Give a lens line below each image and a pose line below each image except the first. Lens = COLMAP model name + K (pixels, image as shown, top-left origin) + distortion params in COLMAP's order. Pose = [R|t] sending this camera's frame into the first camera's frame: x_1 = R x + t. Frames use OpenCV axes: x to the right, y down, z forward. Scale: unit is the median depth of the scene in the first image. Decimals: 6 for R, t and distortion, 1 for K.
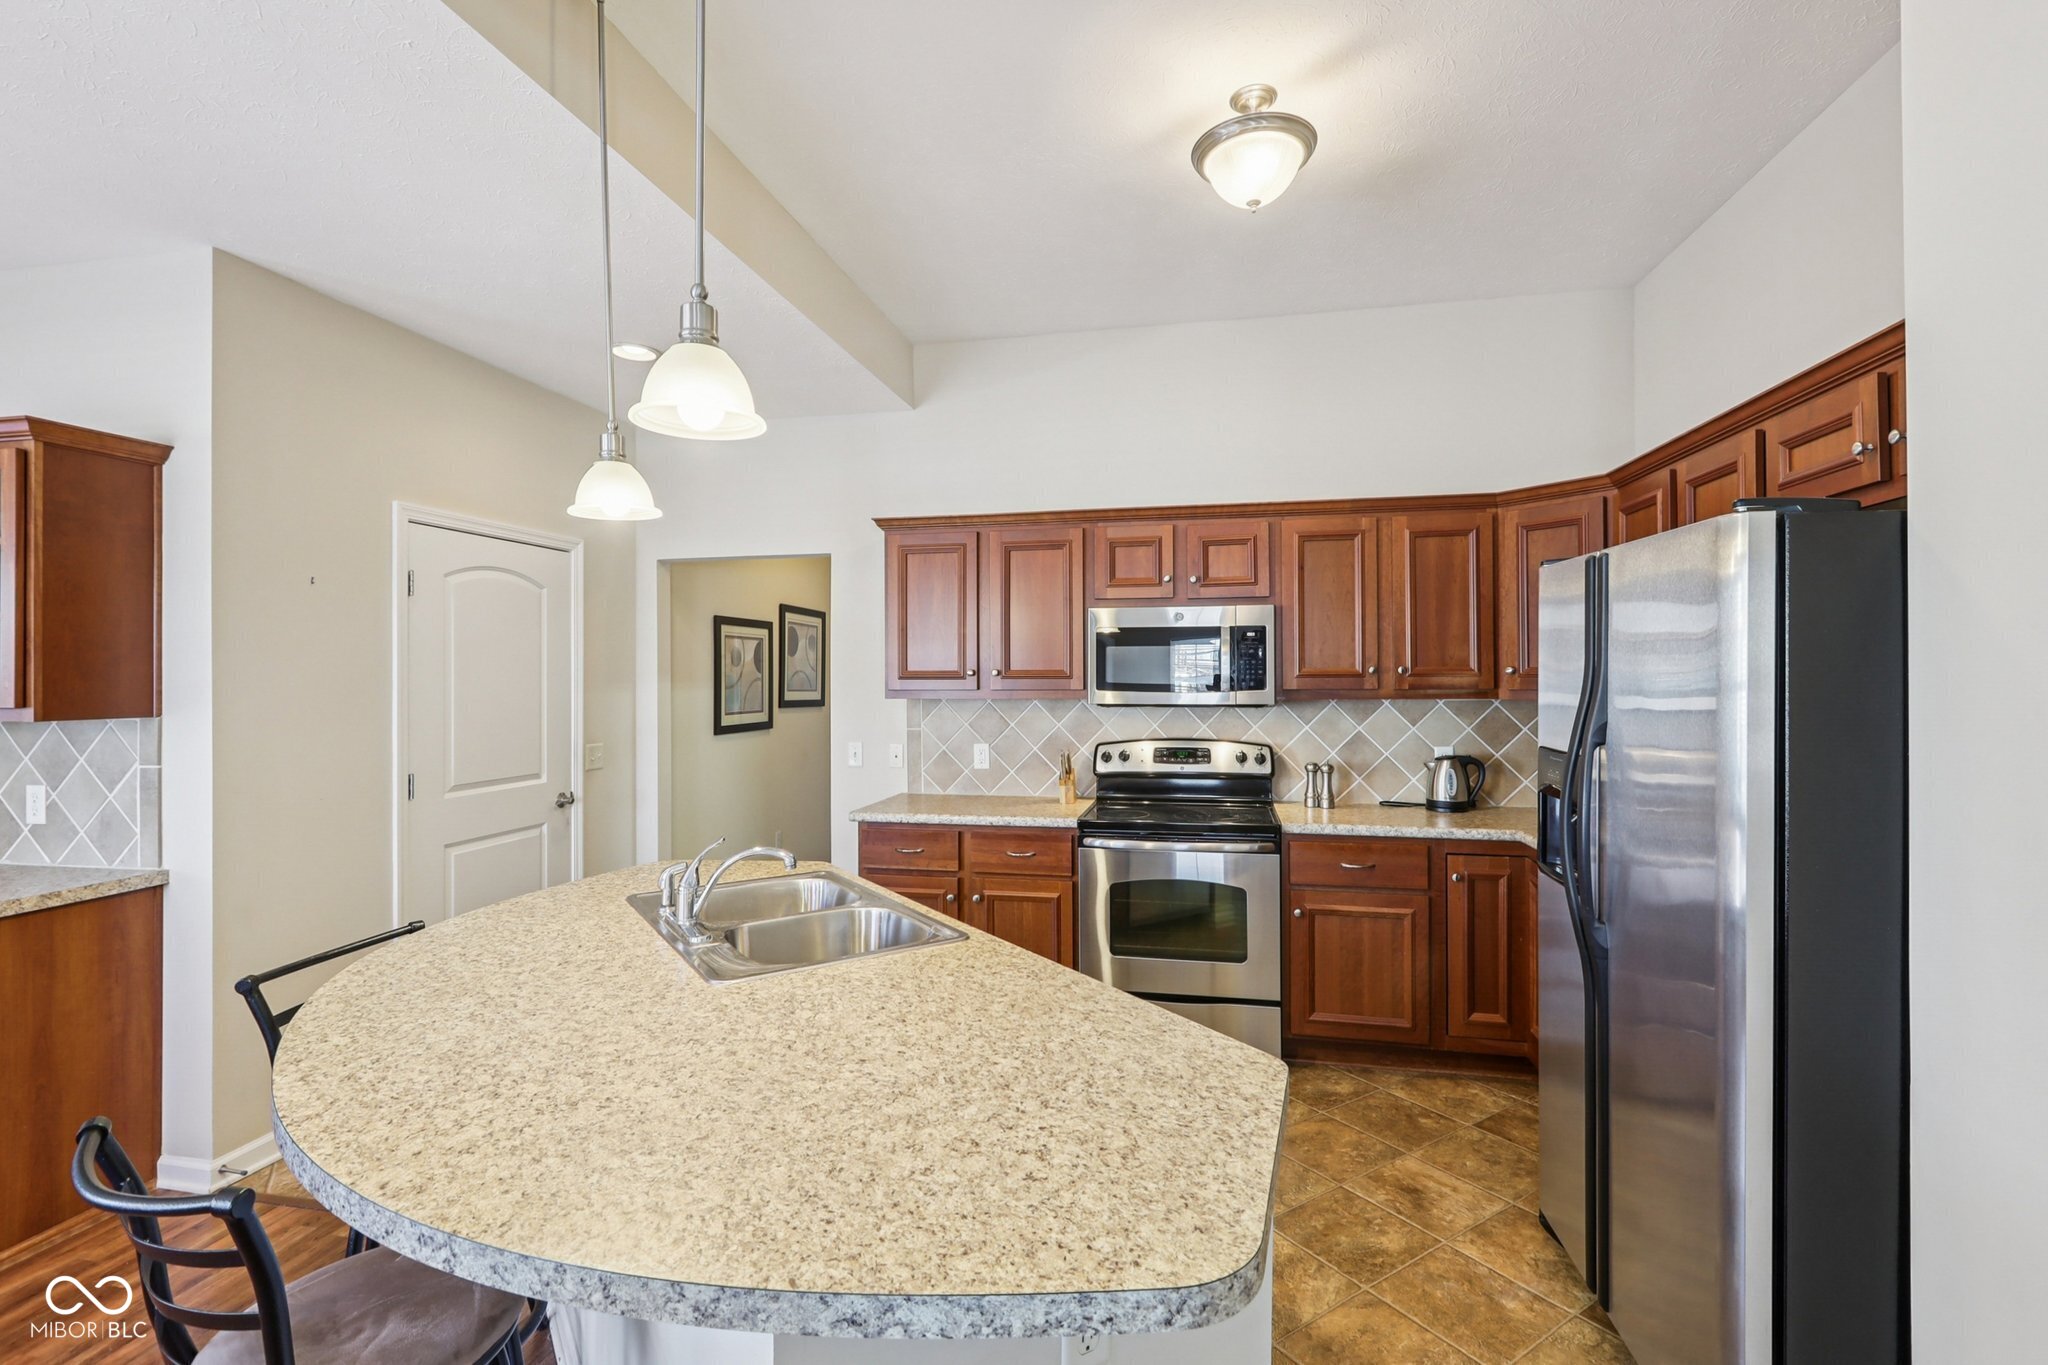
lens RADIAL K [[920.6, 0, 1017.4], [0, 920.6, 677.2], [0, 0, 1]] dist [-0.000804, -0.000330]
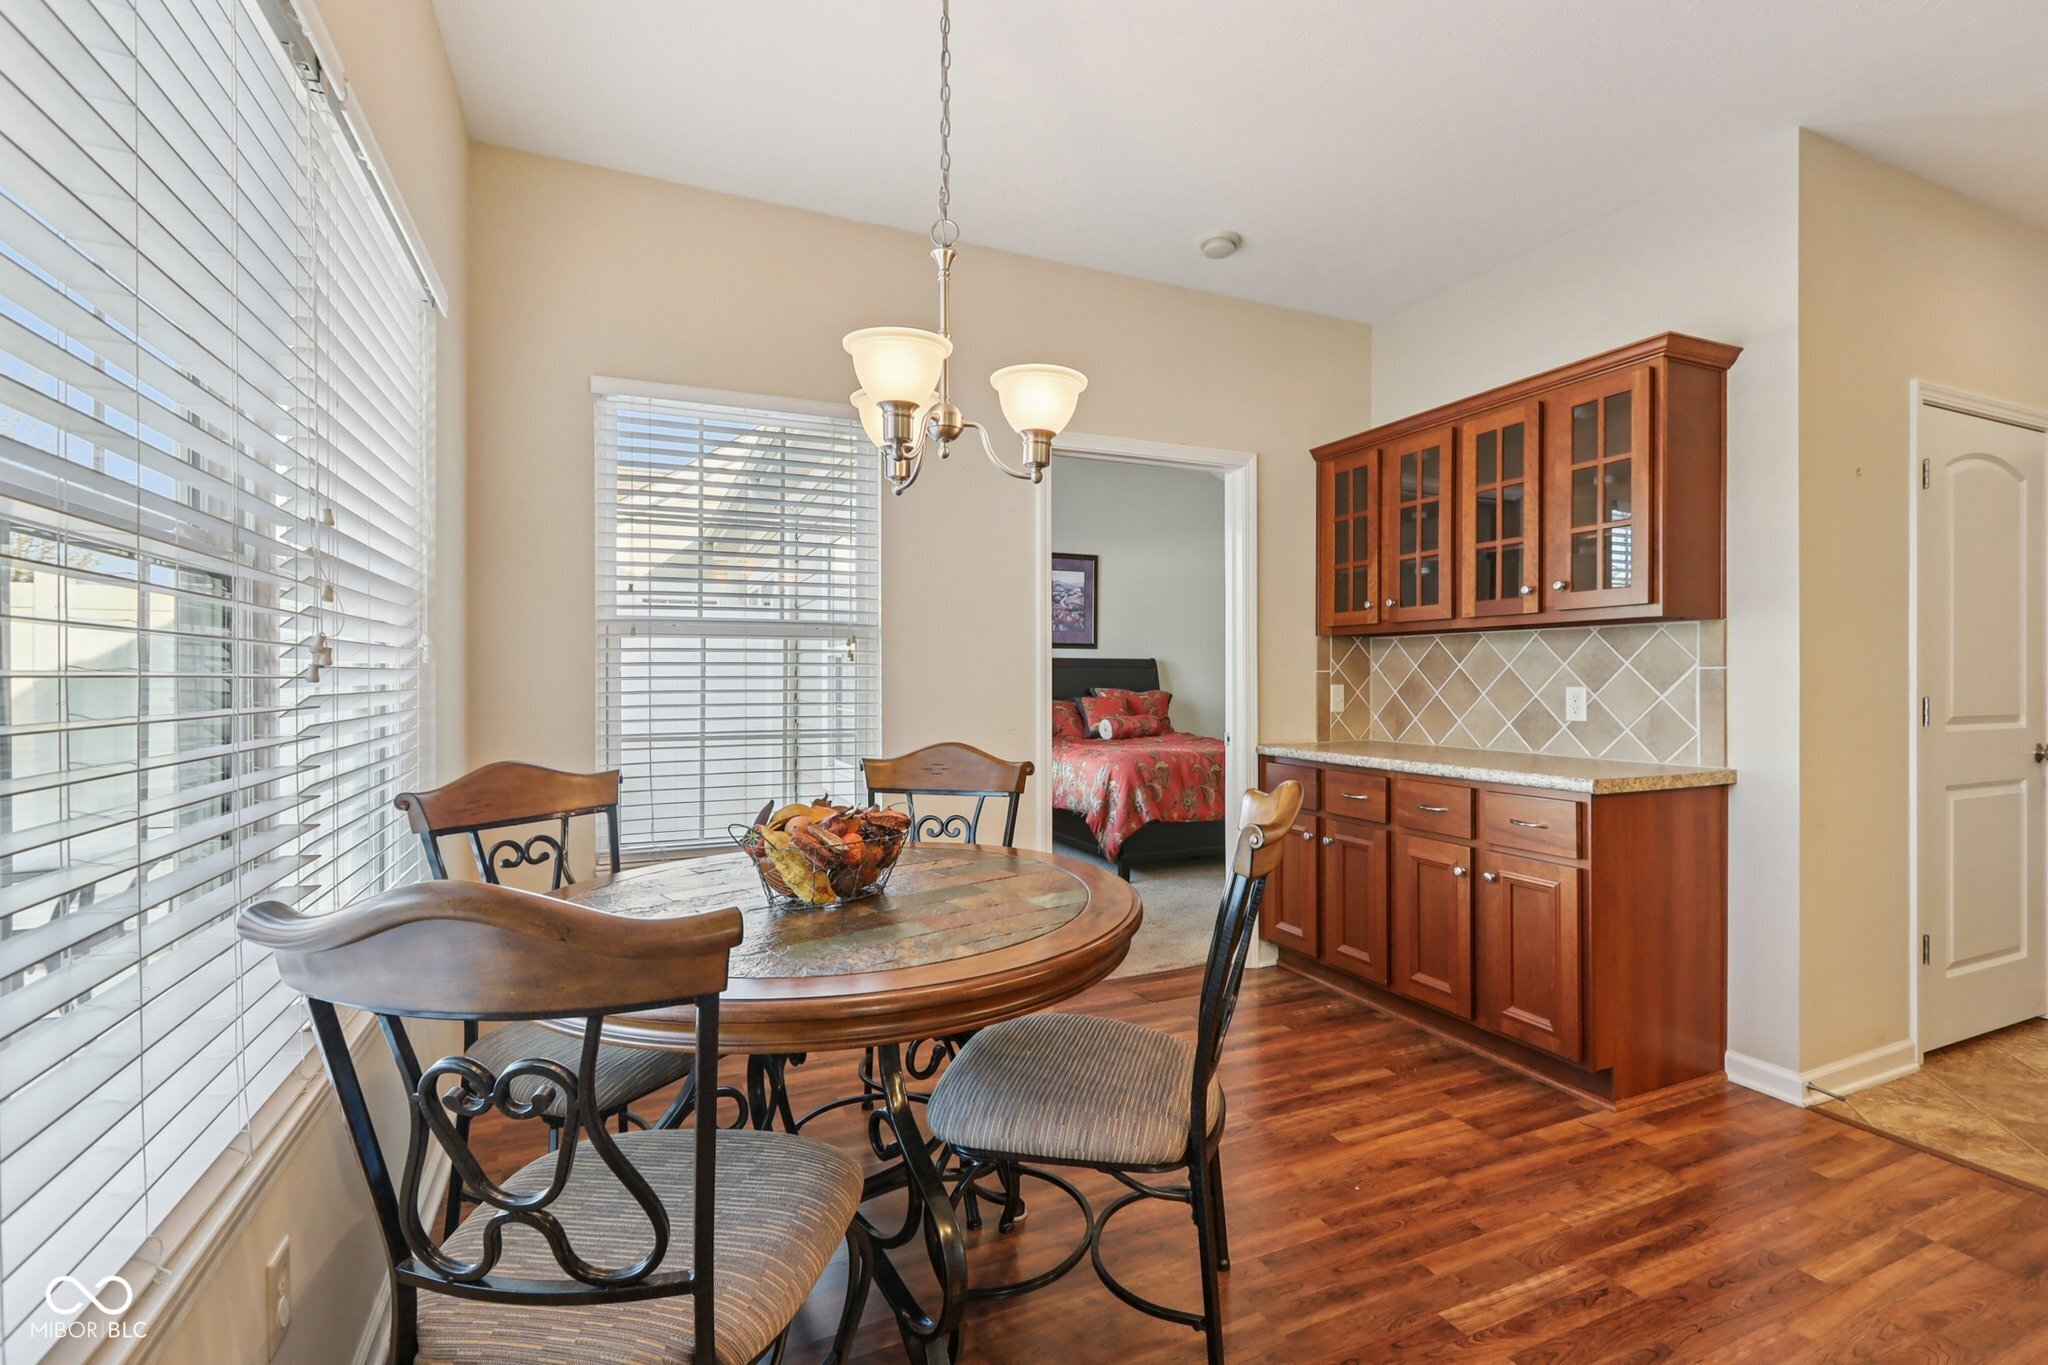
lens RADIAL K [[920.6, 0, 1020.6], [0, 920.6, 678.8], [0, 0, 1]] dist [-0.000804, -0.000330]
pose [[0.579762, 0.004771, -0.814772, -0.552225], [-0.001901, 0.999988, 0.004503, 0.106051], [0.814784, -0.001062, 0.579764, -0.223944]]
